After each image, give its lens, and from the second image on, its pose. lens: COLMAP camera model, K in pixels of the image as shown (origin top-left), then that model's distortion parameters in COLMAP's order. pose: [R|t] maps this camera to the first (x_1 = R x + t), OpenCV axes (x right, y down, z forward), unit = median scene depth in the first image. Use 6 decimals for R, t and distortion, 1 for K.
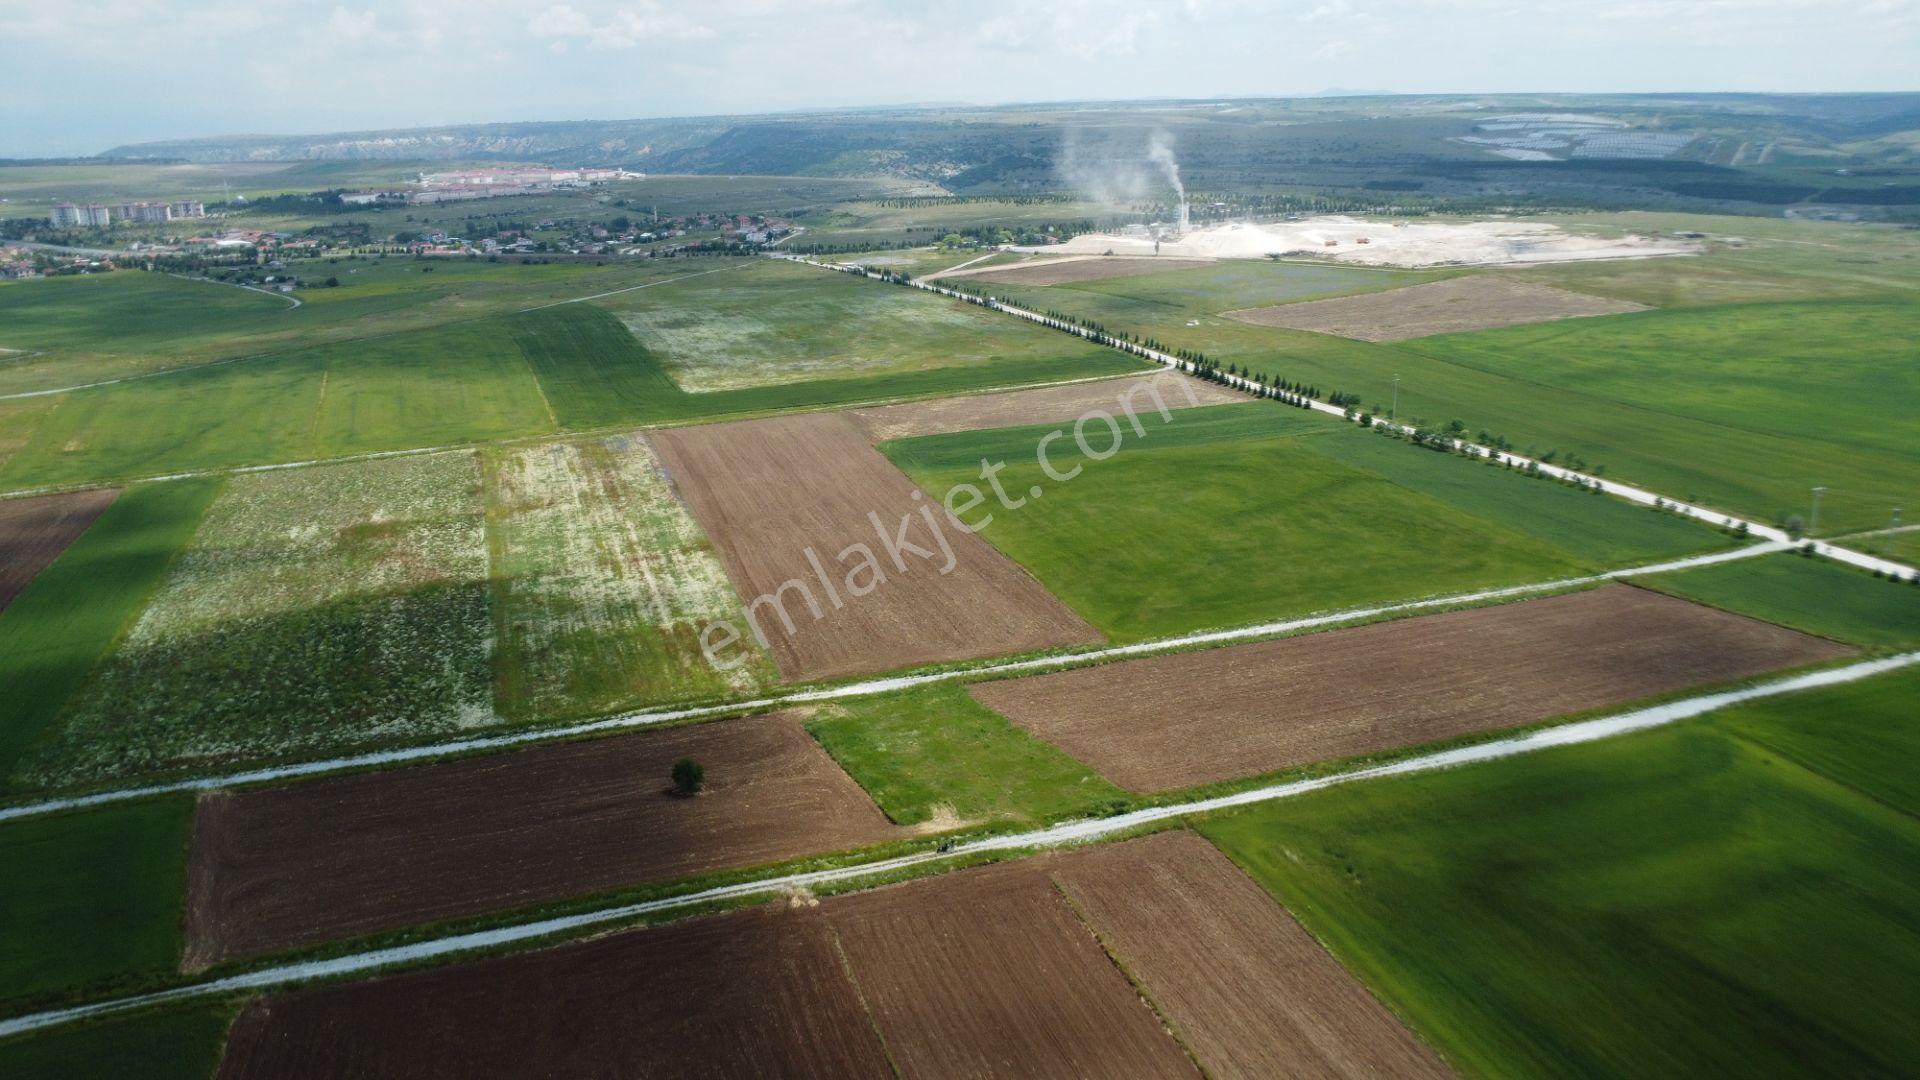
lens RADIAL K [[1389.1, 0, 960.0], [0, 1389.1, 540.0], [0, 0, 1]] dist [-0.021670, -0.018816]
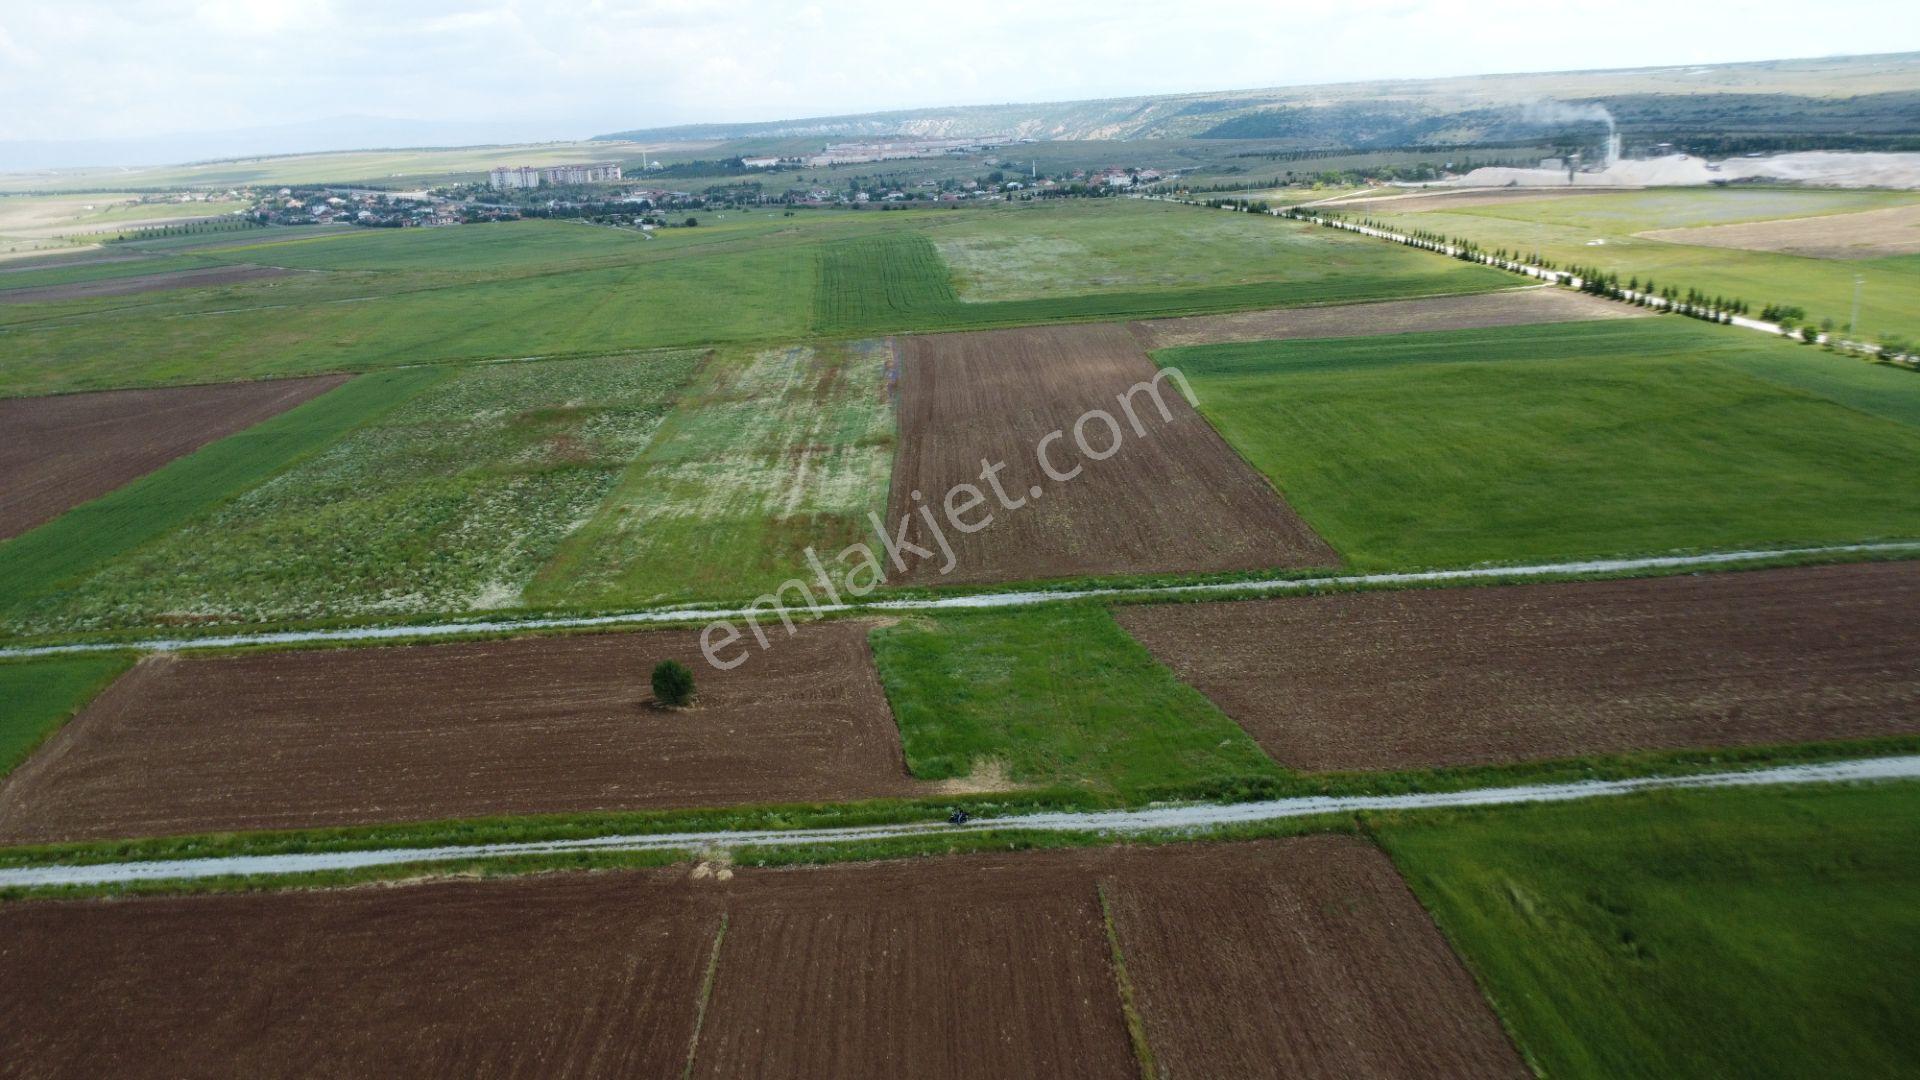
lens RADIAL K [[1389.1, 0, 960.0], [0, 1389.1, 540.0], [0, 0, 1]] dist [-0.021670, -0.018816]
pose [[0.956858, 0.058564, -0.284594, 0.128509], [-0.056378, 0.998283, 0.015878, 0.063805], [0.285035, 0.000852, 0.958517, 0.295357]]
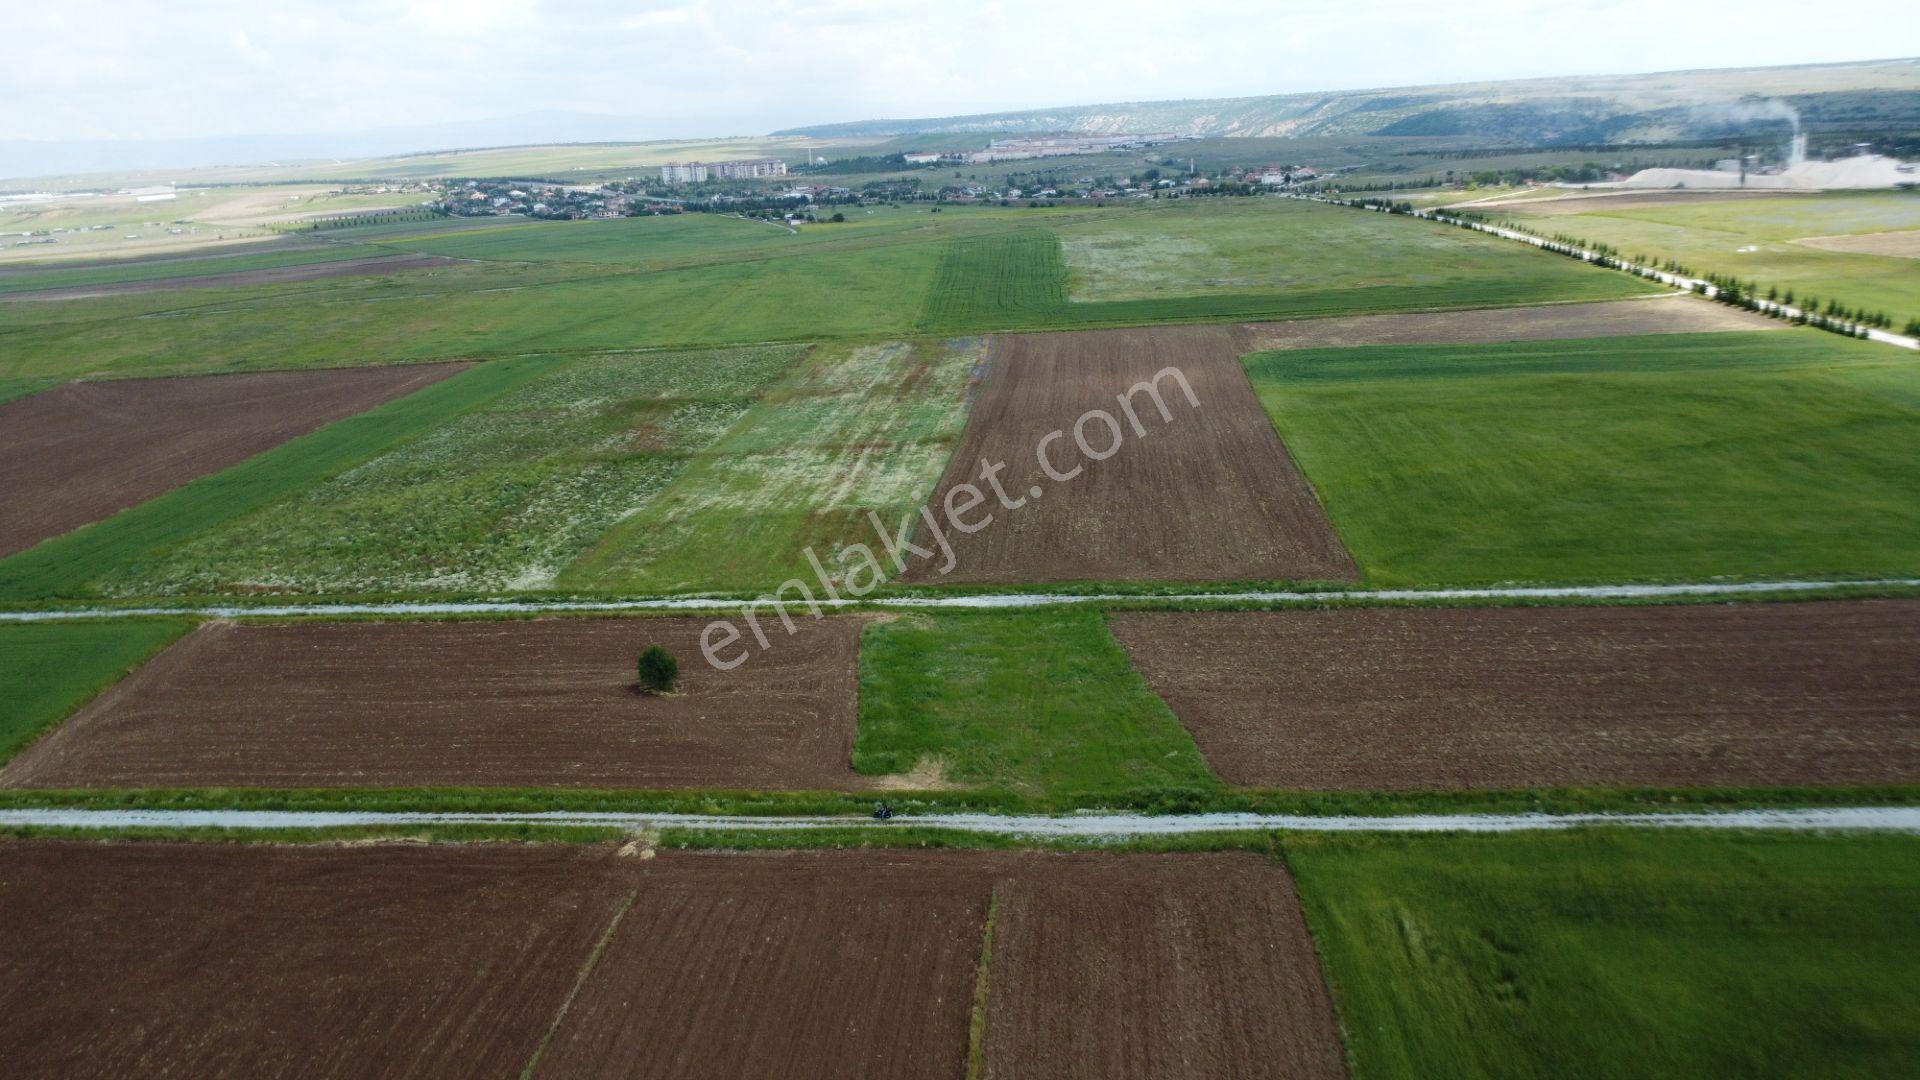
lens RADIAL K [[1389.1, 0, 960.0], [0, 1389.1, 540.0], [0, 0, 1]] dist [-0.021670, -0.018816]
pose [[0.913808, 0.092227, -0.395538, 0.210069], [-0.088606, 0.995688, 0.027458, 0.055254], [0.396364, 0.009955, 0.918039, 0.317103]]
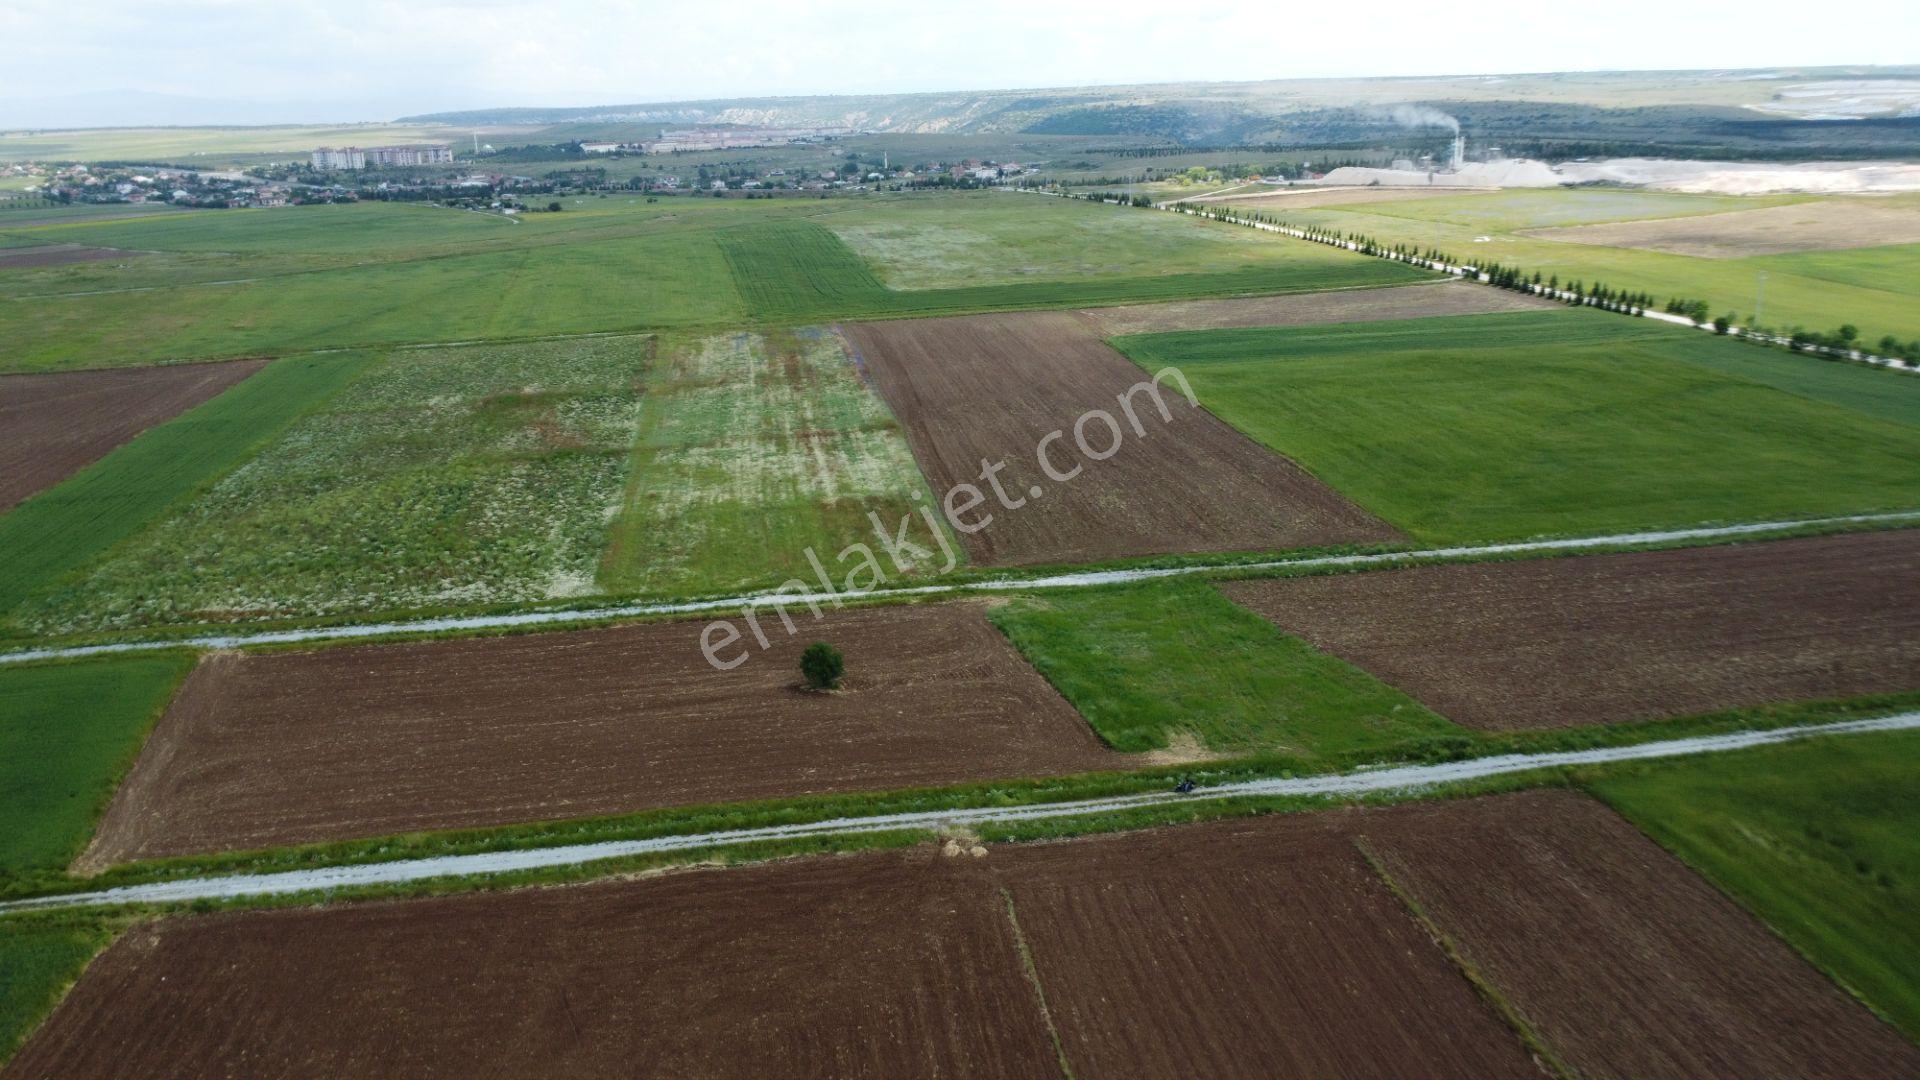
lens RADIAL K [[1389.1, 0, 960.0], [0, 1389.1, 540.0], [0, 0, 1]] dist [-0.021670, -0.018816]
pose [[0.986279, 0.047548, -0.158091, -0.014106], [-0.045910, 0.998847, 0.013999, 0.078305], [0.158575, -0.006548, 0.987325, 0.261520]]
